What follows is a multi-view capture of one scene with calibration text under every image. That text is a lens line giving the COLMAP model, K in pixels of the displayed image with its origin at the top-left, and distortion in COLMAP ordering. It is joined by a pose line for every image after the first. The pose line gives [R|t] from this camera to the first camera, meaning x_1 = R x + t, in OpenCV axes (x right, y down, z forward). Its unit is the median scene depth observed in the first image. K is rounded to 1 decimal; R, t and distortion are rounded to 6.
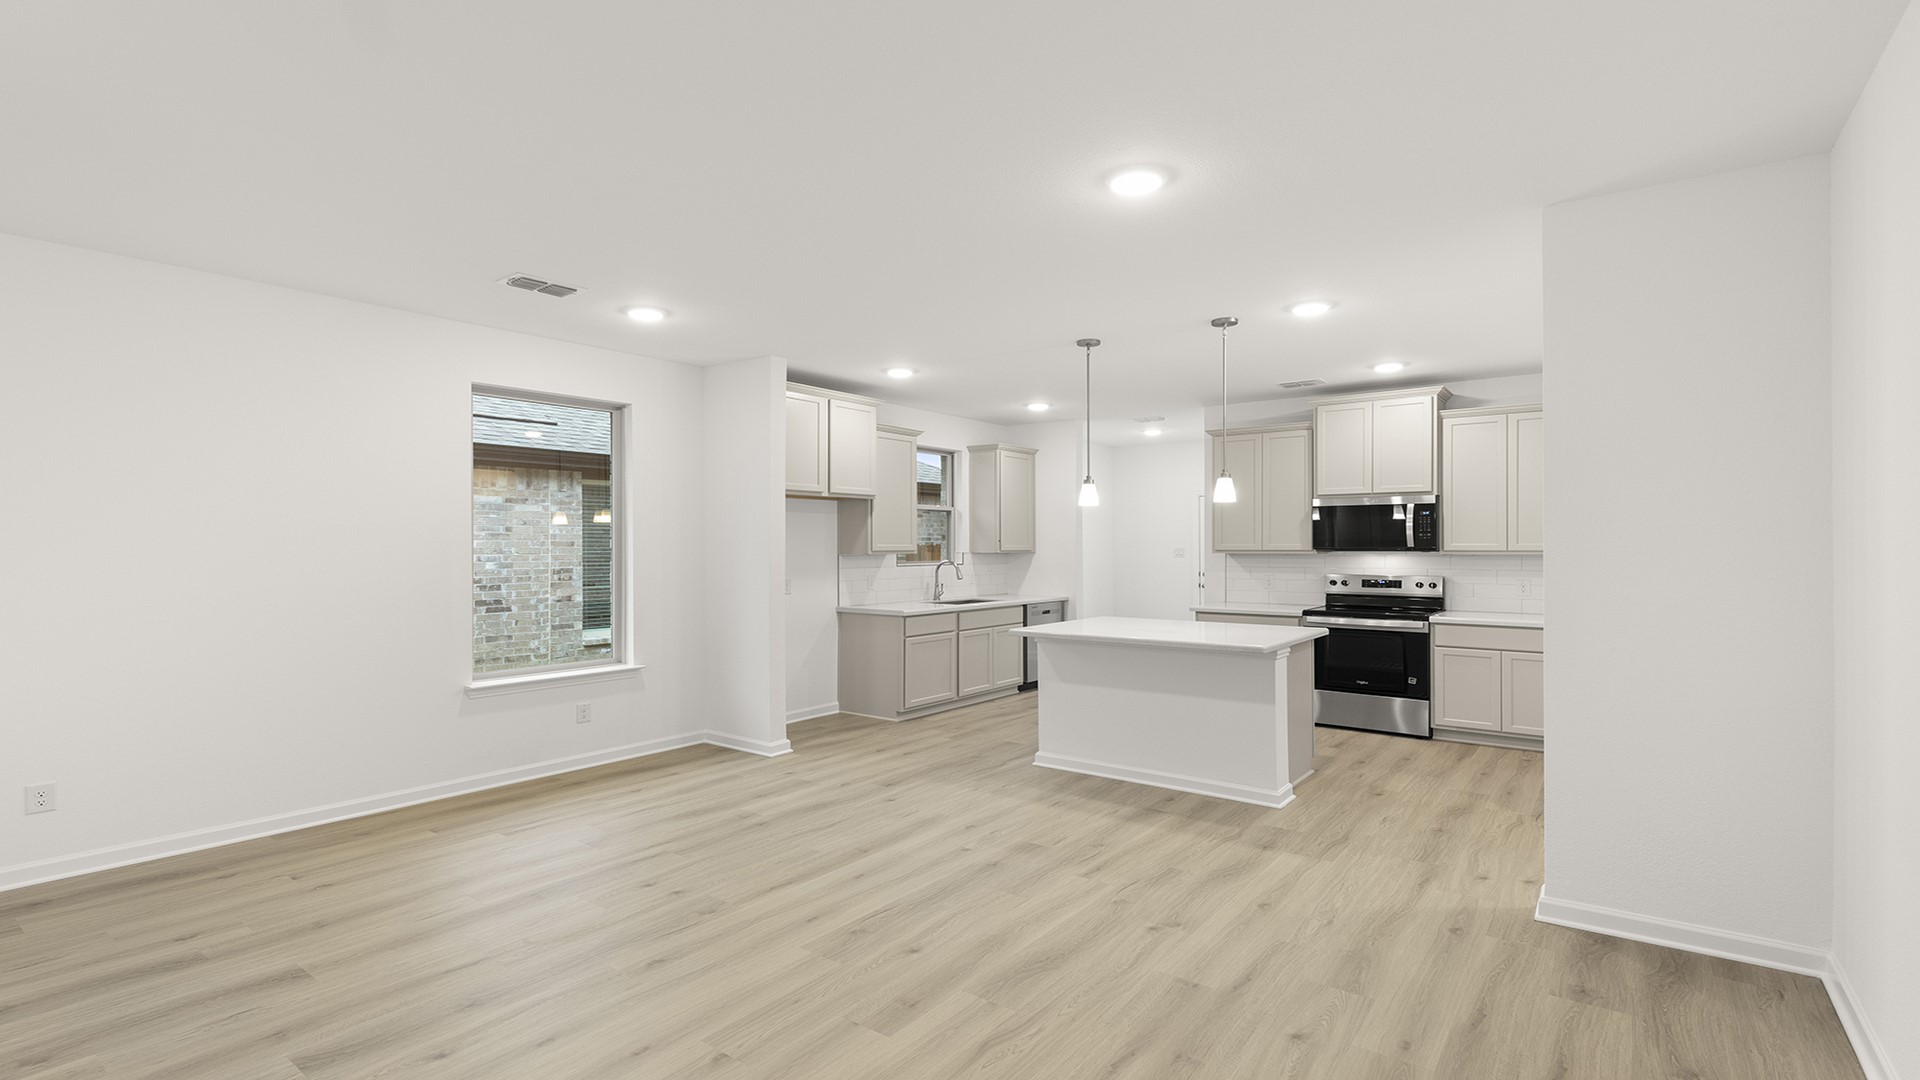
lens RADIAL K [[918.7, 0, 969.6], [0, 918.7, 538.5], [0, 0, 1]] dist [-0.007440, -0.000747]
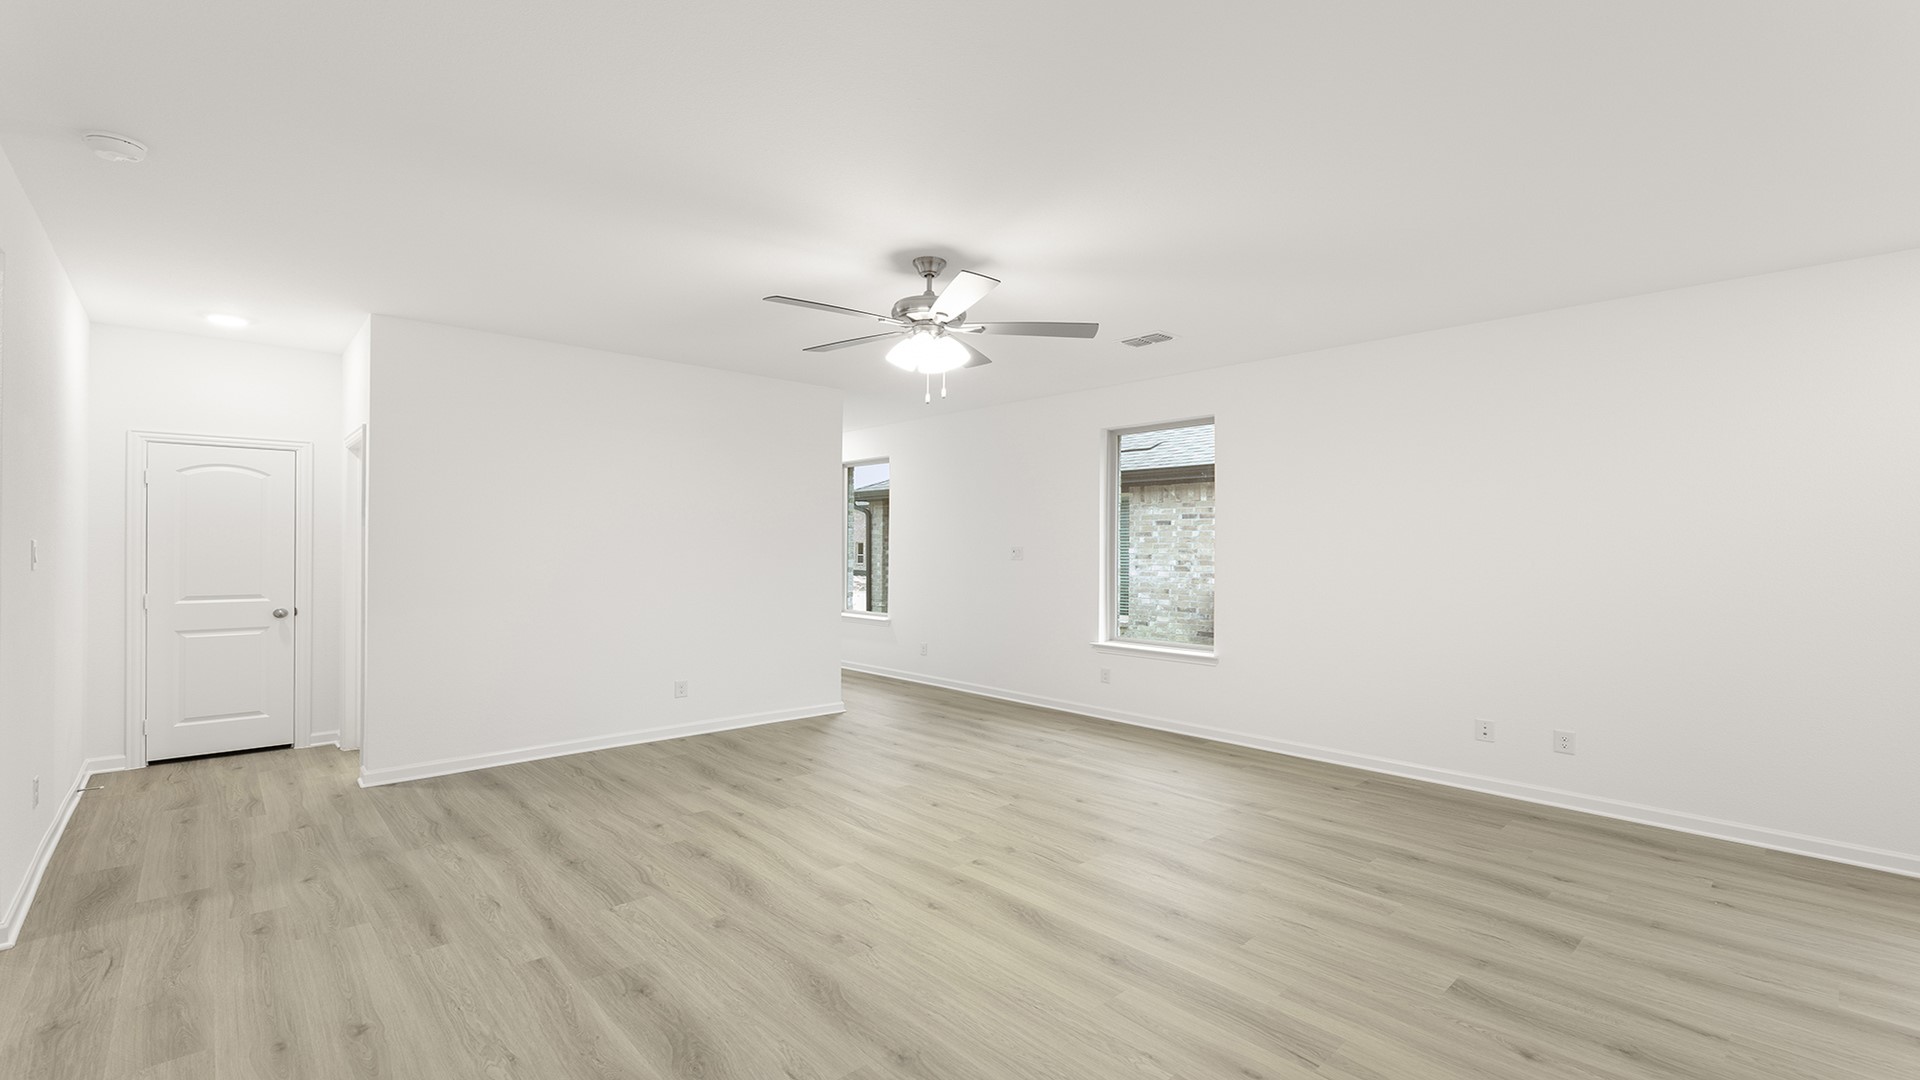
lens RADIAL K [[822.1, 0, 951.4], [0, 822.1, 538.8], [0, 0, 1]] dist [-0.015503, 0.000642]
pose [[-0.221401, -0.010412, -0.975127, 0.193009], [0.004226, 0.999923, -0.011636, 0.003485], [0.975174, -0.006697, -0.221340, 0.260179]]
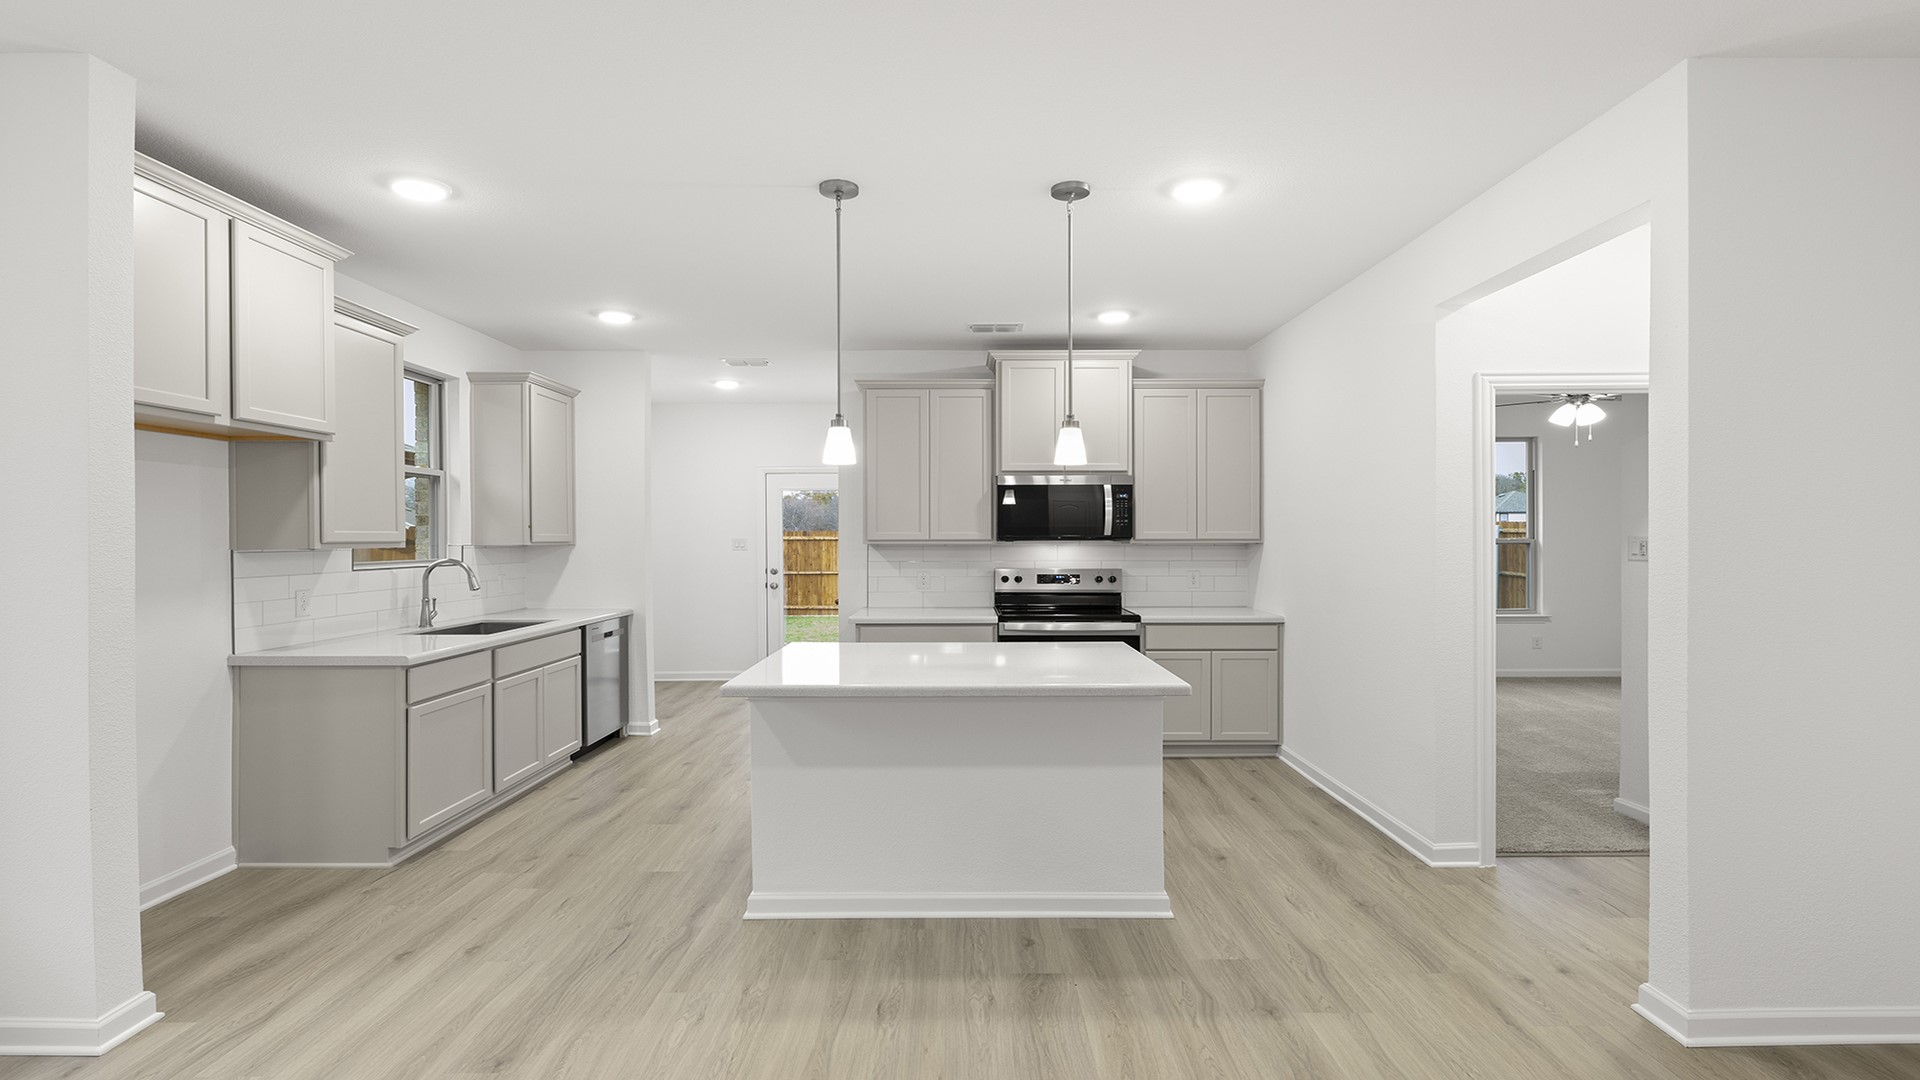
lens RADIAL K [[918.7, 0, 992.2], [0, 918.7, 545.2], [0, 0, 1]] dist [-0.007440, -0.000747]
pose [[0.791512, -0.005615, 0.611128, -0.155342], [-0.004372, 0.999880, 0.014850, 0.007128], [-0.611138, -0.014426, 0.791392, 0.465518]]
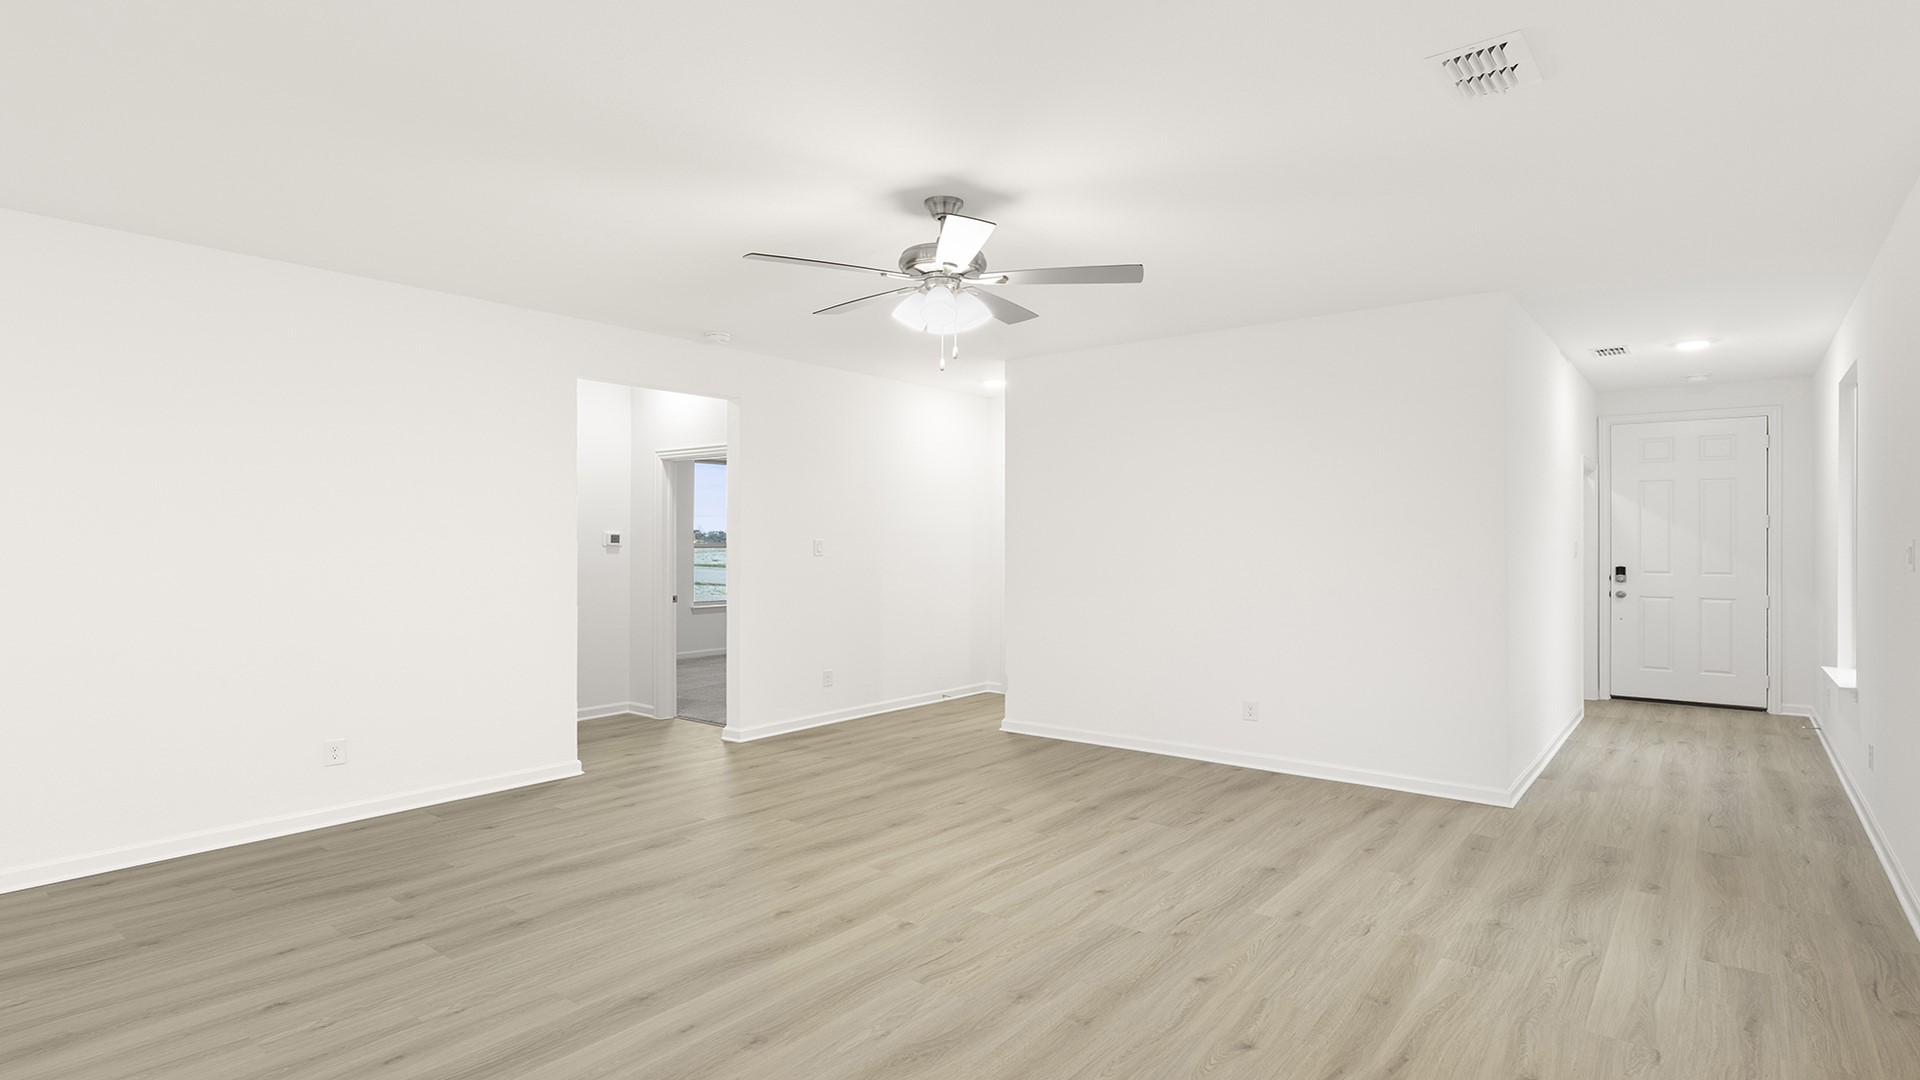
lens RADIAL K [[969.7, 0, 972.9], [0, 969.7, 529.2], [0, 0, 1]] dist [-0.000111, -0.000393]
pose [[-0.998471, -0.002519, 0.055220, -0.474411], [-0.003576, 0.999812, -0.019058, 0.005355], [-0.055162, -0.019227, -0.998292, 0.734344]]
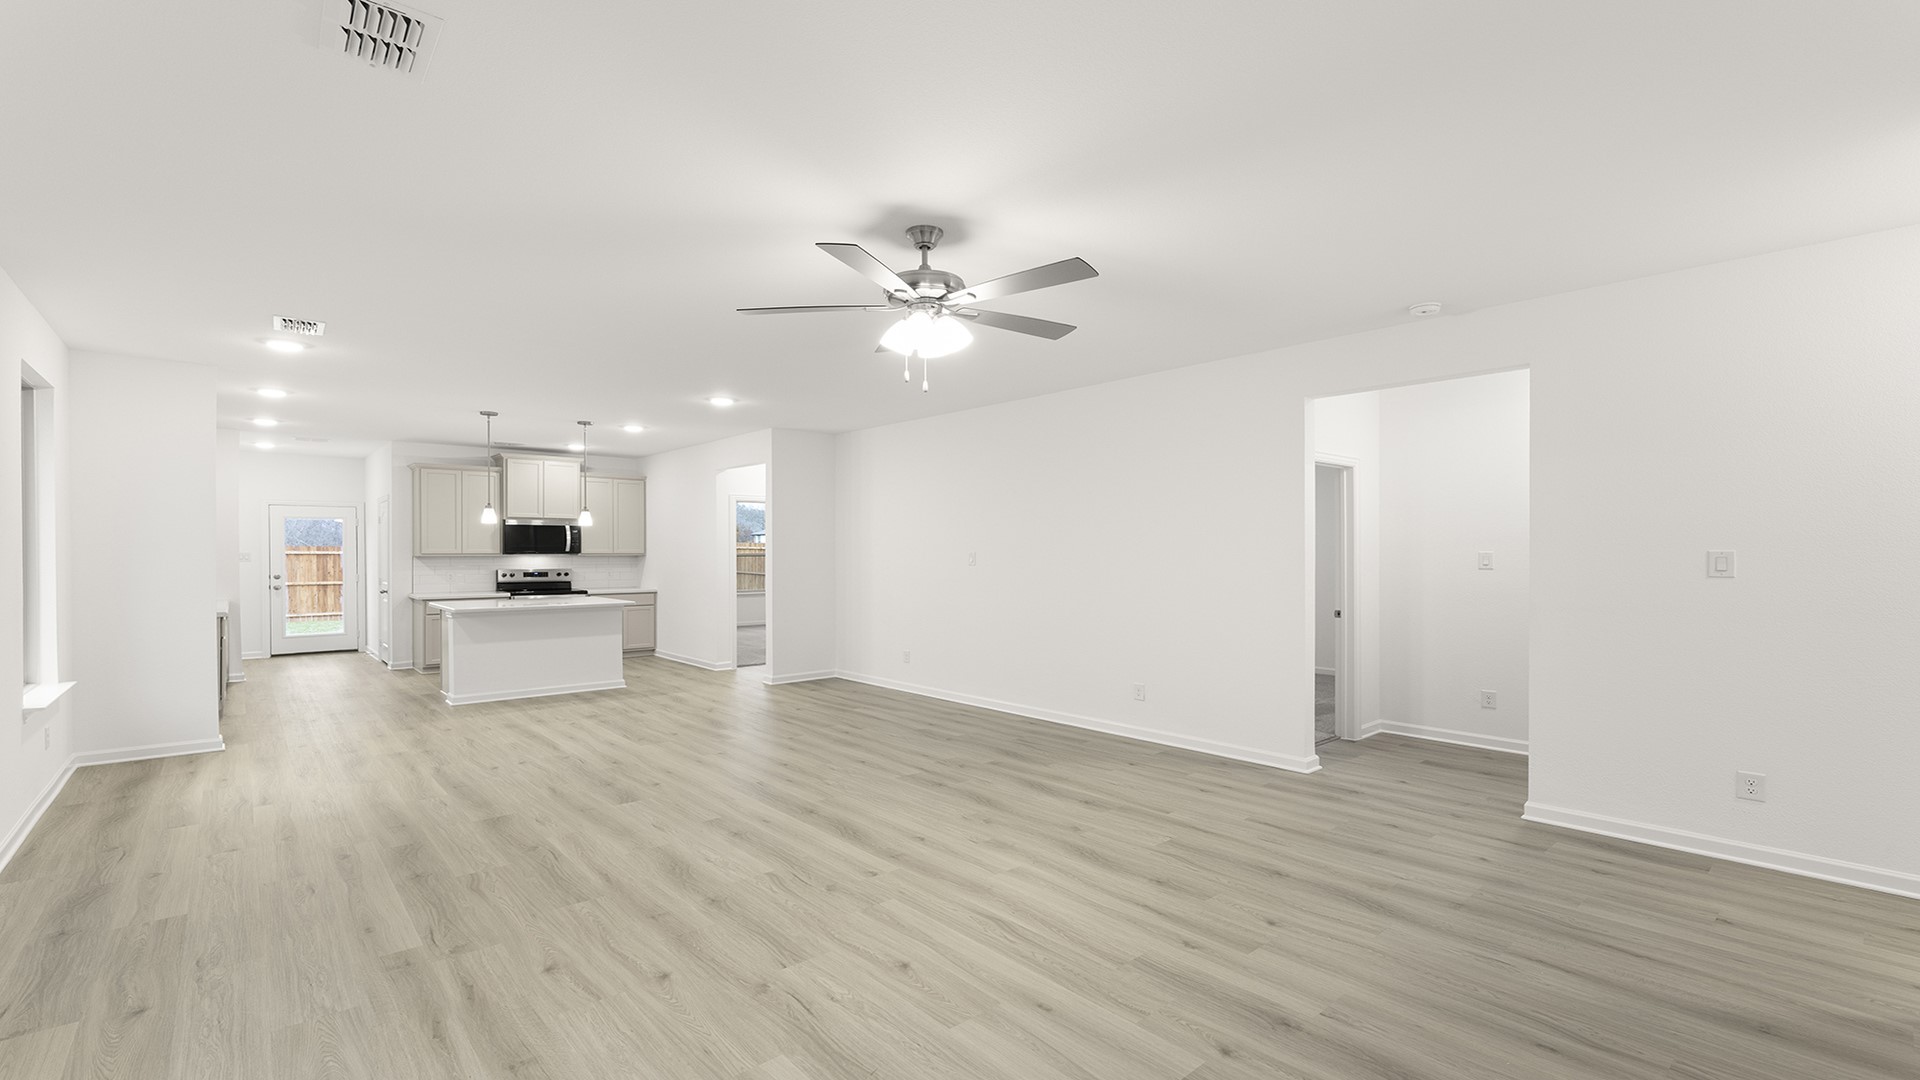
lens RADIAL K [[822.1, 0, 950.4], [0, 822.1, 555.7], [0, 0, 1]] dist [-0.015503, 0.000642]
pose [[0.242744, -0.005754, 0.970073, -0.966601], [-0.009706, 0.999918, 0.008360, -0.002762], [-0.970042, -0.011445, 0.242668, -0.053860]]
